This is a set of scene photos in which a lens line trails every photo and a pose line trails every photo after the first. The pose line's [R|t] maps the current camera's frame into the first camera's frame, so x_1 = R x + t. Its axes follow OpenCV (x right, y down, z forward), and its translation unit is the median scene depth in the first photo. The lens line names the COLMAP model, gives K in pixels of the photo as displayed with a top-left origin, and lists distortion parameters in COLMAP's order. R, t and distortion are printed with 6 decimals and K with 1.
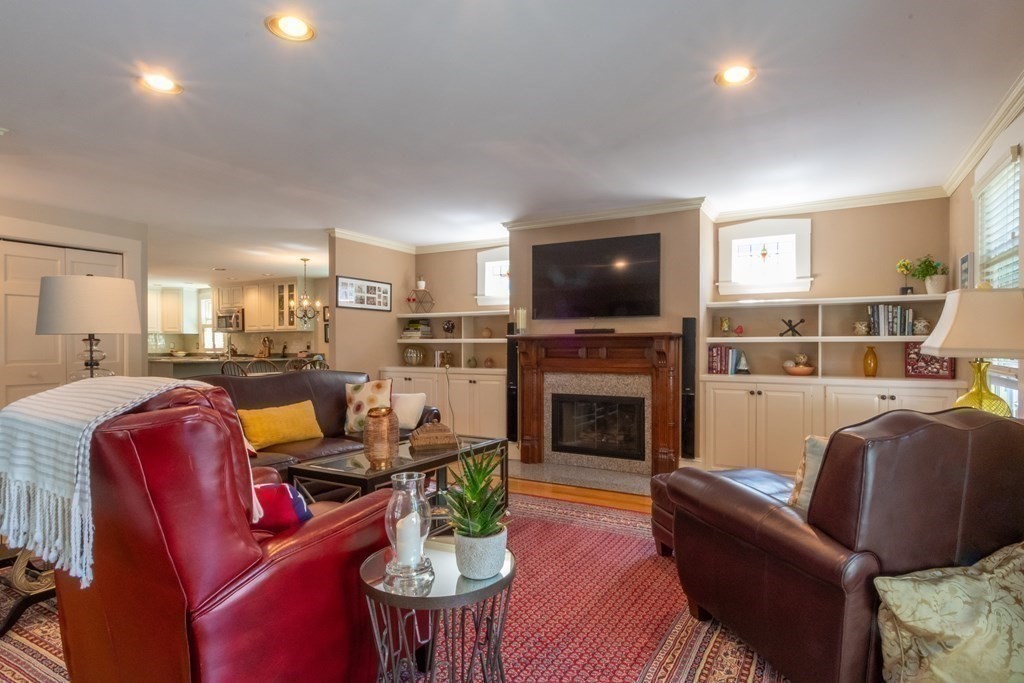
lens RADIAL K [[546.1, 0, 513.5], [0, 546.1, 344.9], [0, 0, 1]] dist [0.000210, 0.000146]
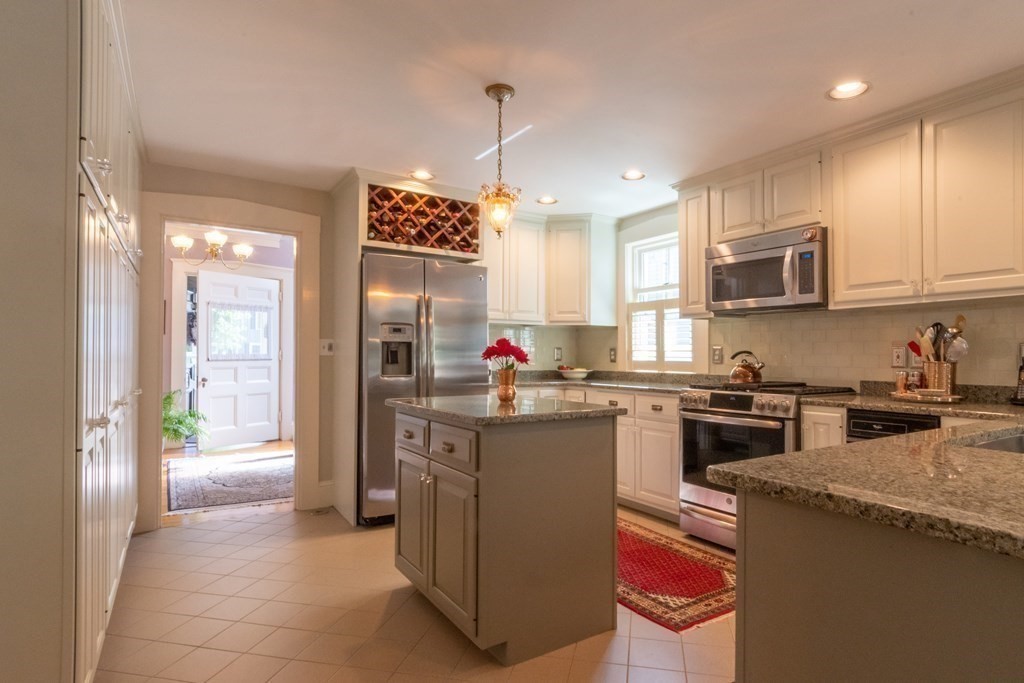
lens RADIAL K [[546.1, 0, 511.7], [0, 546.1, 346.3], [0, 0, 1]] dist [0.000210, 0.000146]
pose [[0.882631, -0.004841, -0.470042, -0.461133], [-0.001421, 0.999915, -0.012967, 0.000261], [0.470065, 0.012113, 0.882549, 0.607132]]
